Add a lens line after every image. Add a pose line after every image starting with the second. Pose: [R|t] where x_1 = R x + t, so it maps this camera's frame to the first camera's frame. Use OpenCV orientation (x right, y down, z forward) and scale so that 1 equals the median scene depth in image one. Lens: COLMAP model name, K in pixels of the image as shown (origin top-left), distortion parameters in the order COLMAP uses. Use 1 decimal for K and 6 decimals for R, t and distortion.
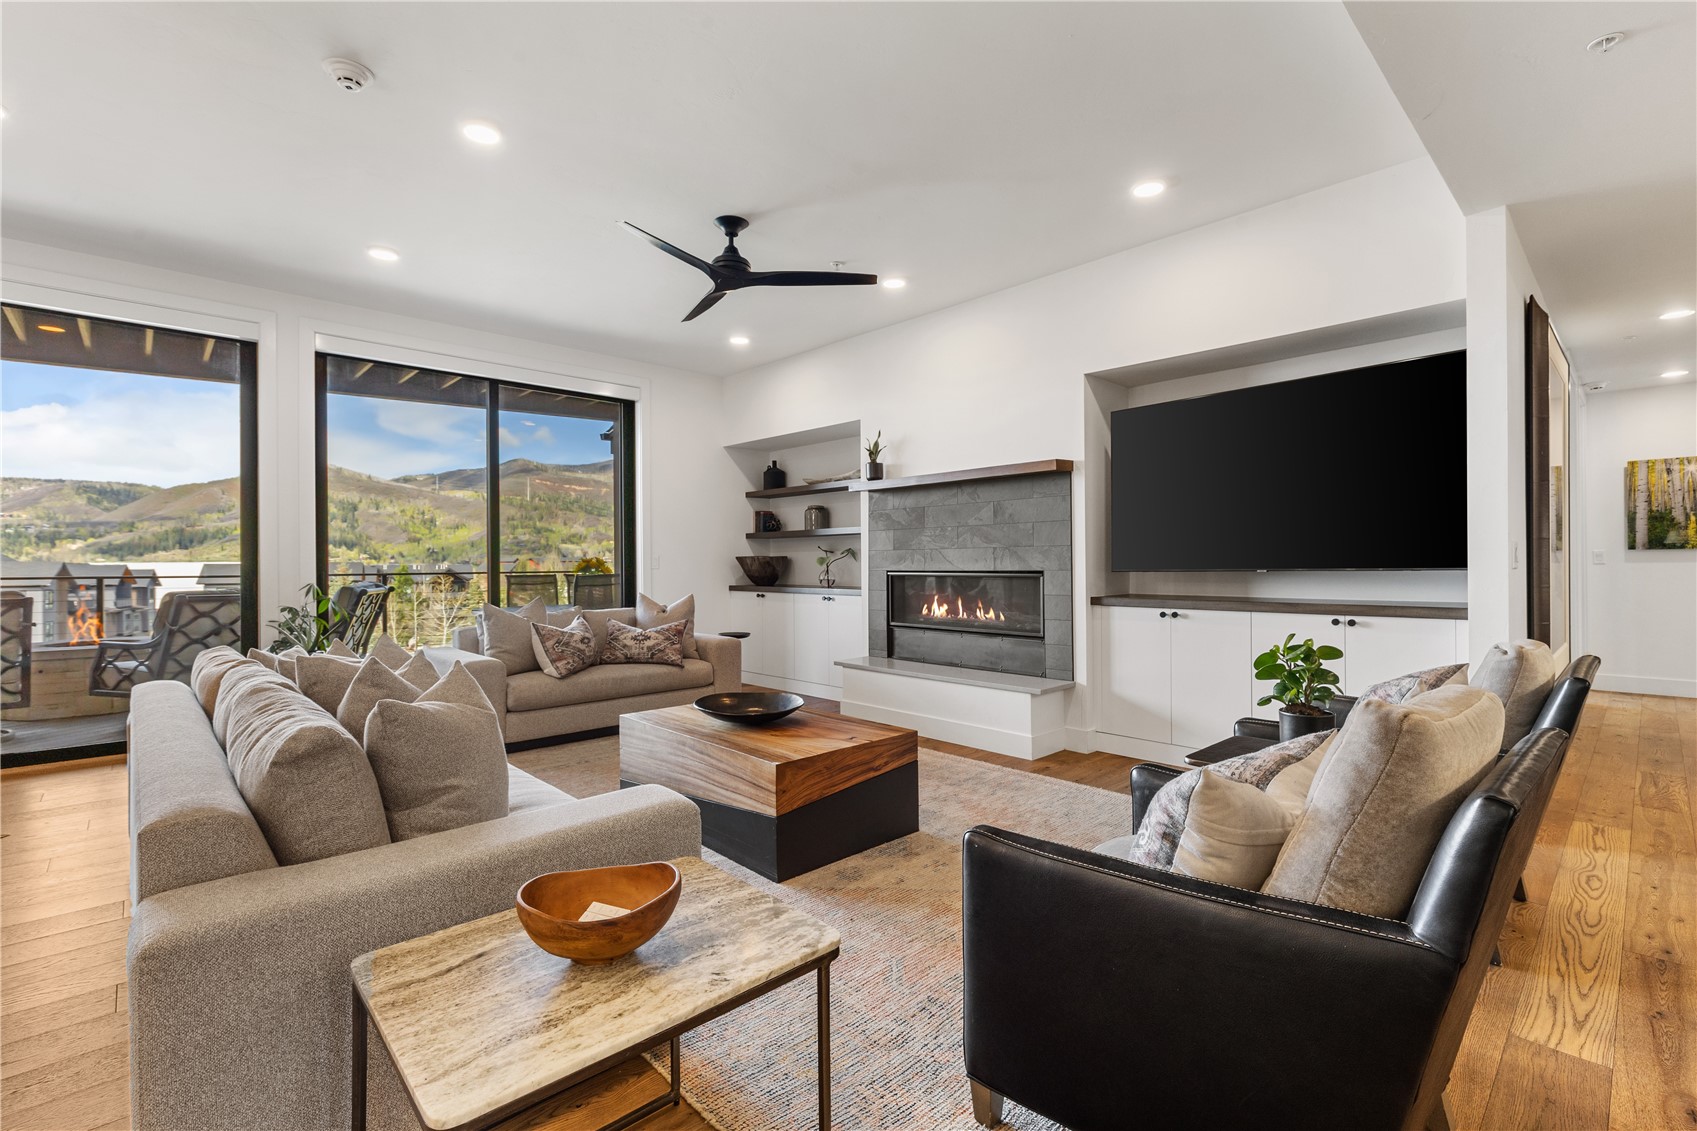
lens RADIAL K [[754.9, 0, 857.1], [0, 754.9, 563.7], [0, 0, 1]] dist [0.004901, -0.001102]
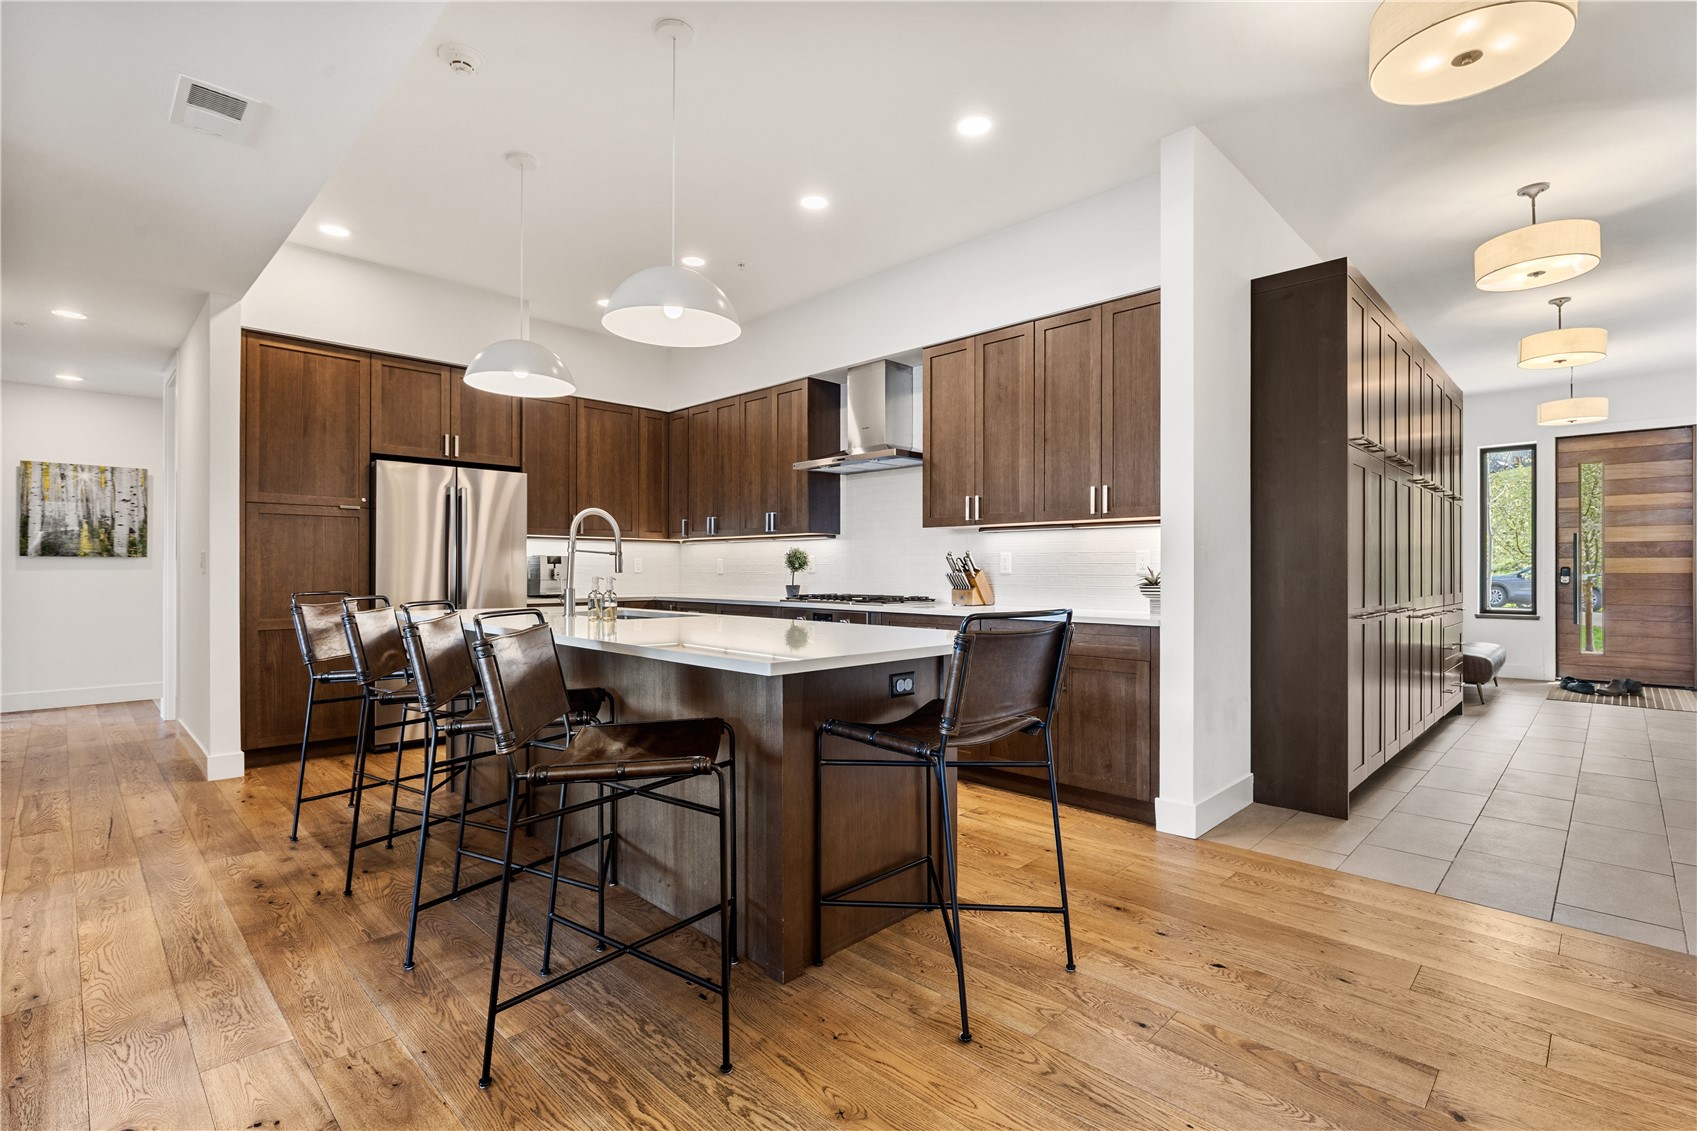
lens RADIAL K [[782.9, 0, 842.3], [0, 782.9, 567.4], [0, 0, 1]] dist [-0.005224, 0.000486]
pose [[-0.027974, 0.009736, 0.999561, 0.048991], [-0.001862, 0.999950, -0.009792, 0.003467], [-0.999607, -0.002135, -0.027954, 0.029257]]
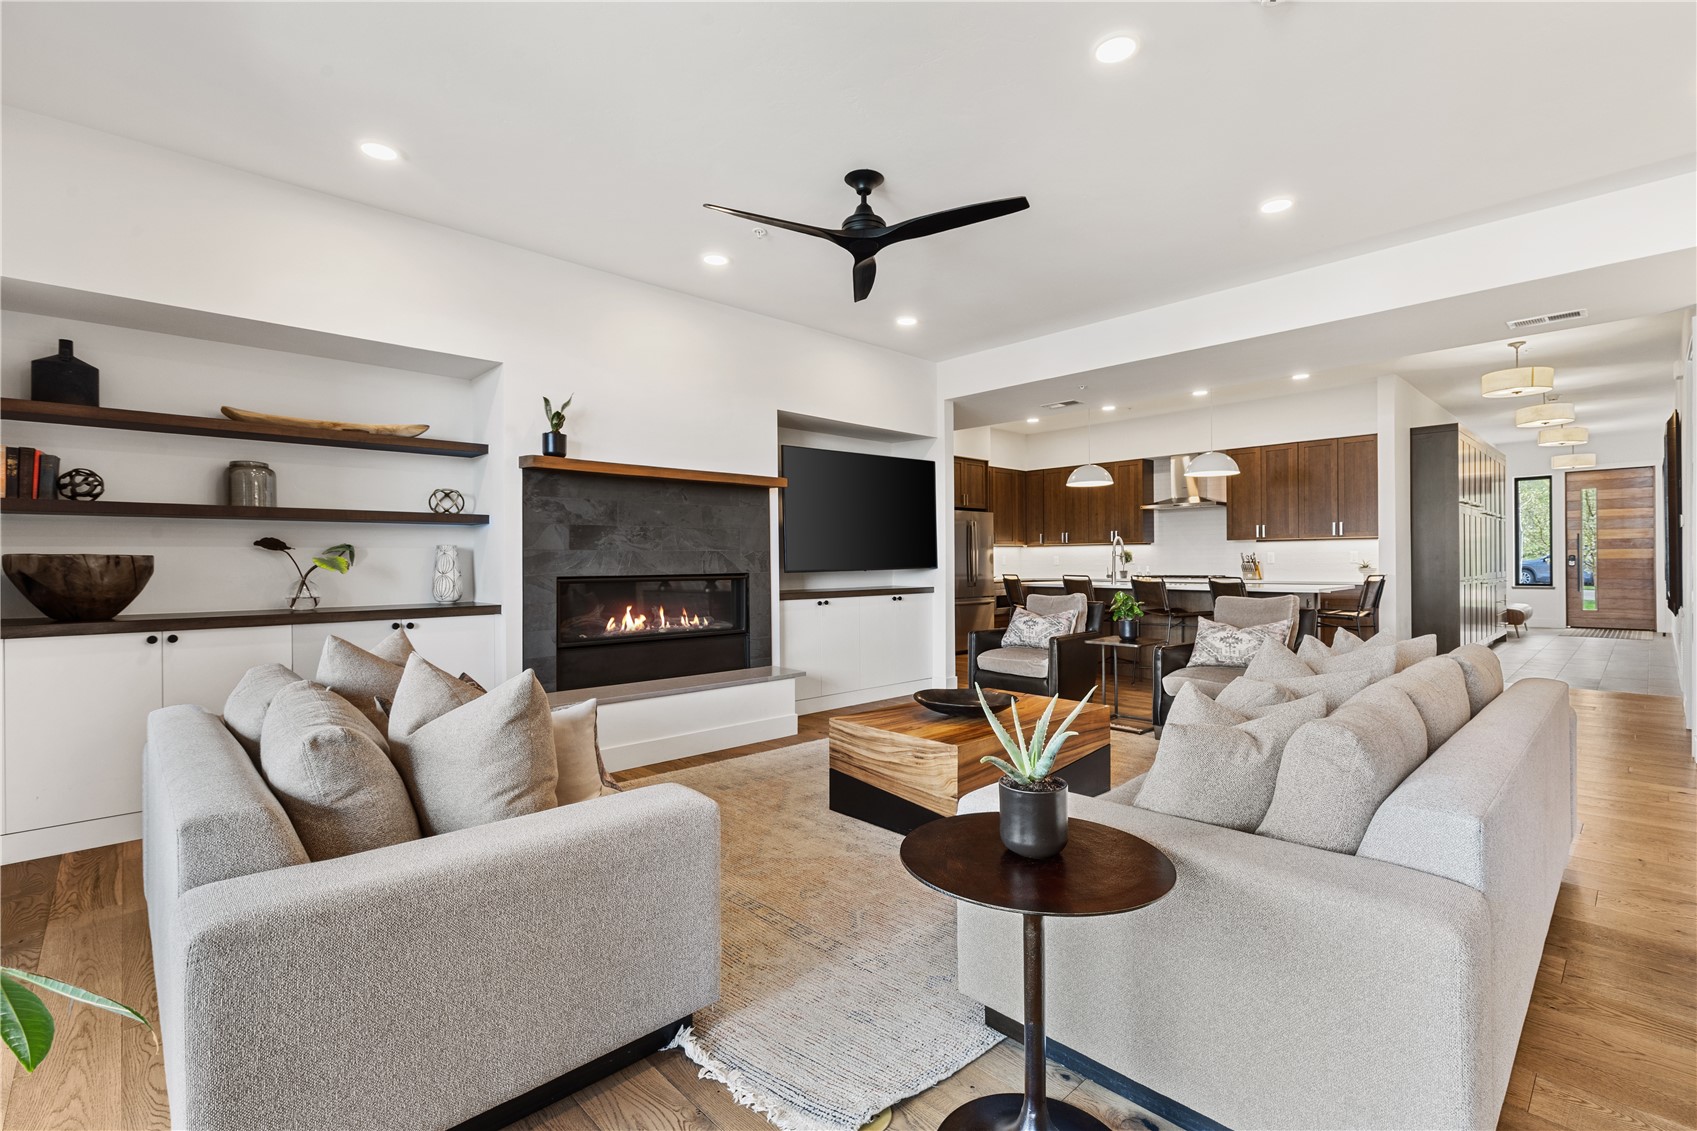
lens RADIAL K [[754.9, 0, 834.5], [0, 754.9, 561.4], [0, 0, 1]] dist [0.004901, -0.001102]
pose [[0.010081, 0.005921, 0.999932, -0.780480], [0.008491, 0.999946, -0.006007, -0.000370], [-0.999913, 0.008551, 0.010030, 0.781479]]
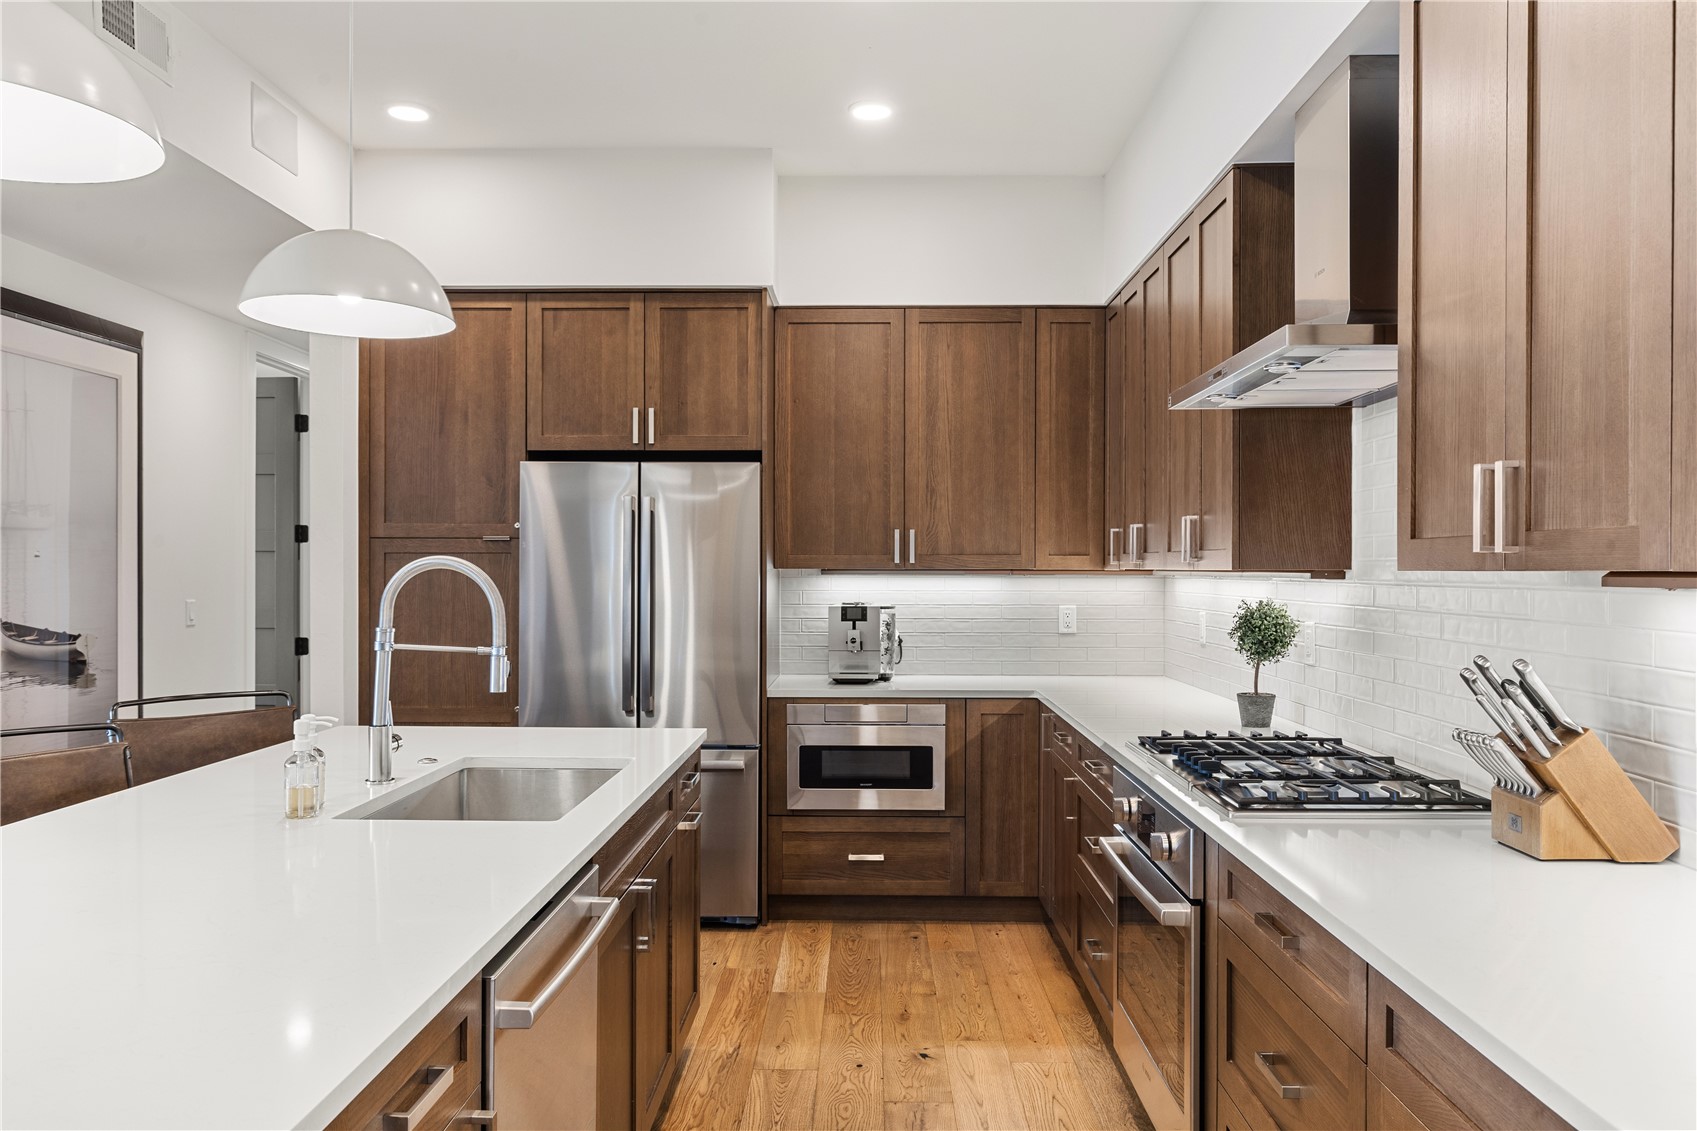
lens RADIAL K [[1204.8, 0, 856.1], [0, 1204.8, 574.3], [0, 0, 1]] dist [-0.003073, -0.009837]
pose [[0.699672, 0.004014, 0.714453, 0.503677], [-0.006639, 0.999978, 0.000883, -0.048065], [-0.714434, -0.005361, 0.699683, -0.243029]]
